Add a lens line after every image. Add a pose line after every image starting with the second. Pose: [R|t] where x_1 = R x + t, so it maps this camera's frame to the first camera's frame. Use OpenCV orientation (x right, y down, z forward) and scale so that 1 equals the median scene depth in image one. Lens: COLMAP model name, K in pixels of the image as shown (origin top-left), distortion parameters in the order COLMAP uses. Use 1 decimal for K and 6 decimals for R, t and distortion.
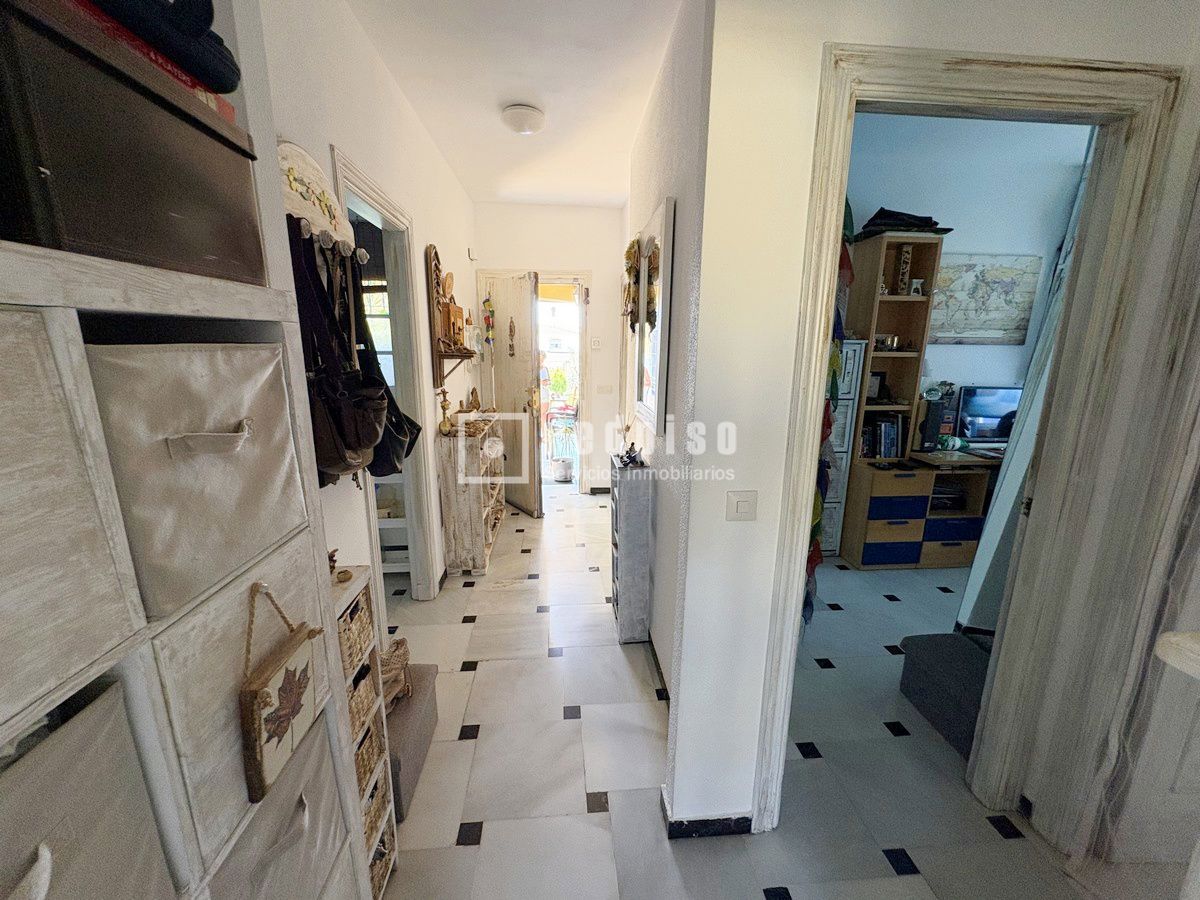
lens RADIAL K [[475.9, 0, 596.4], [0, 475.9, 450.7], [0, 0, 1]] dist [-0.000650, 0.000105]
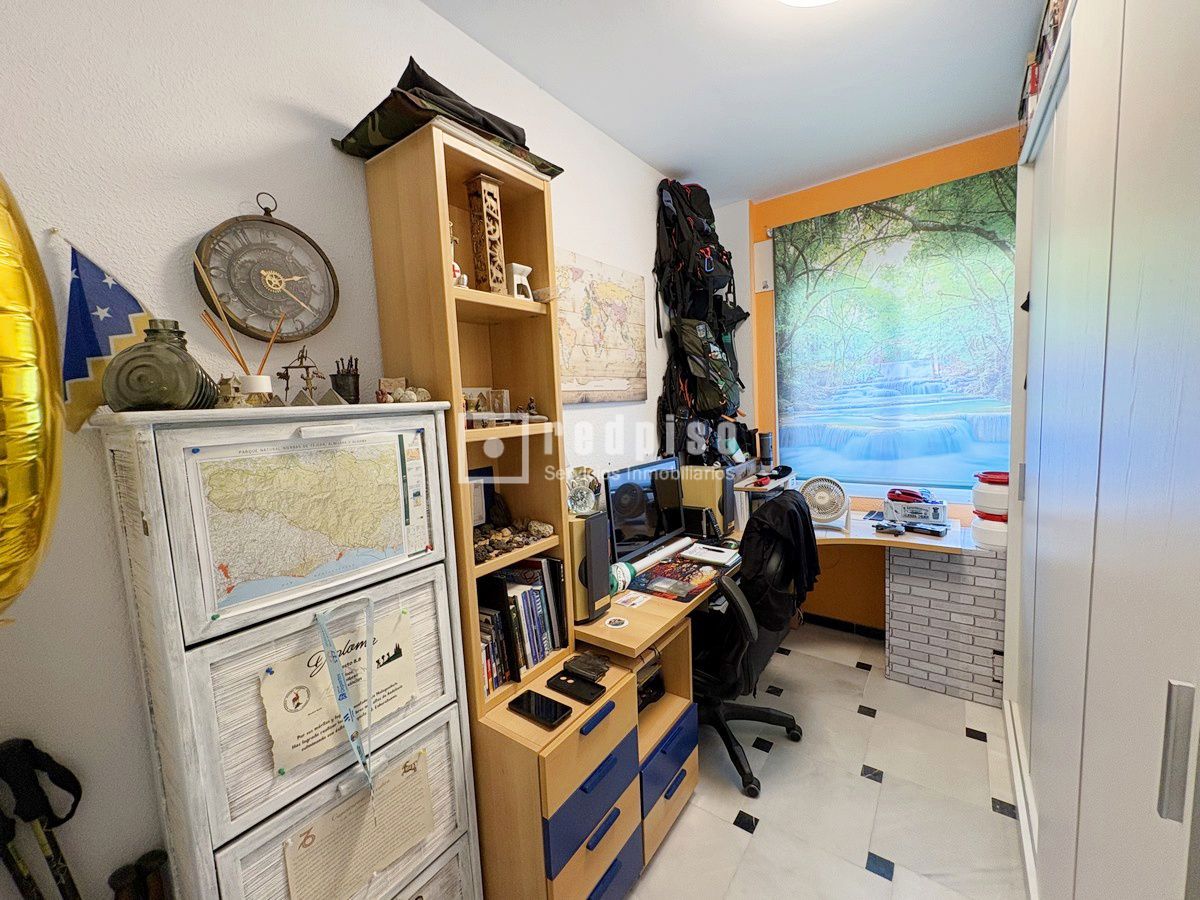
lens RADIAL K [[475.9, 0, 599.4], [0, 475.9, 449.6], [0, 0, 1]] dist [-0.000650, 0.000105]
pose [[0.656952, -0.115175, 0.745083, 0.357061], [0.217397, 0.975225, -0.040933, -0.150575], [-0.721909, 0.188870, 0.665714, 0.656298]]
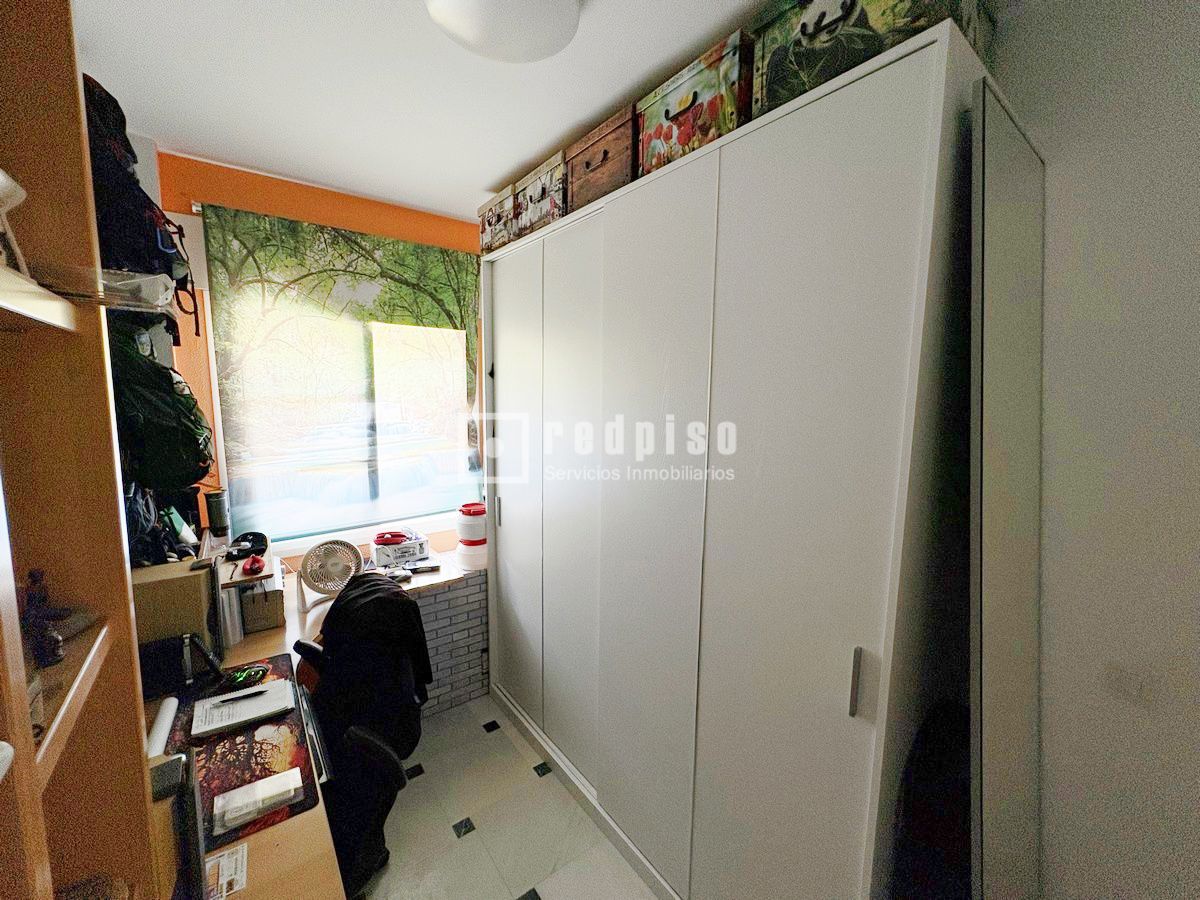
lens RADIAL K [[475.9, 0, 600.5], [0, 475.9, 451.0], [0, 0, 1]] dist [-0.000650, 0.000105]
pose [[-0.544067, -0.111879, 0.831549, 0.439100], [0.165278, 0.957361, 0.236945, -0.272261], [-0.822602, 0.266351, -0.502377, 0.914174]]
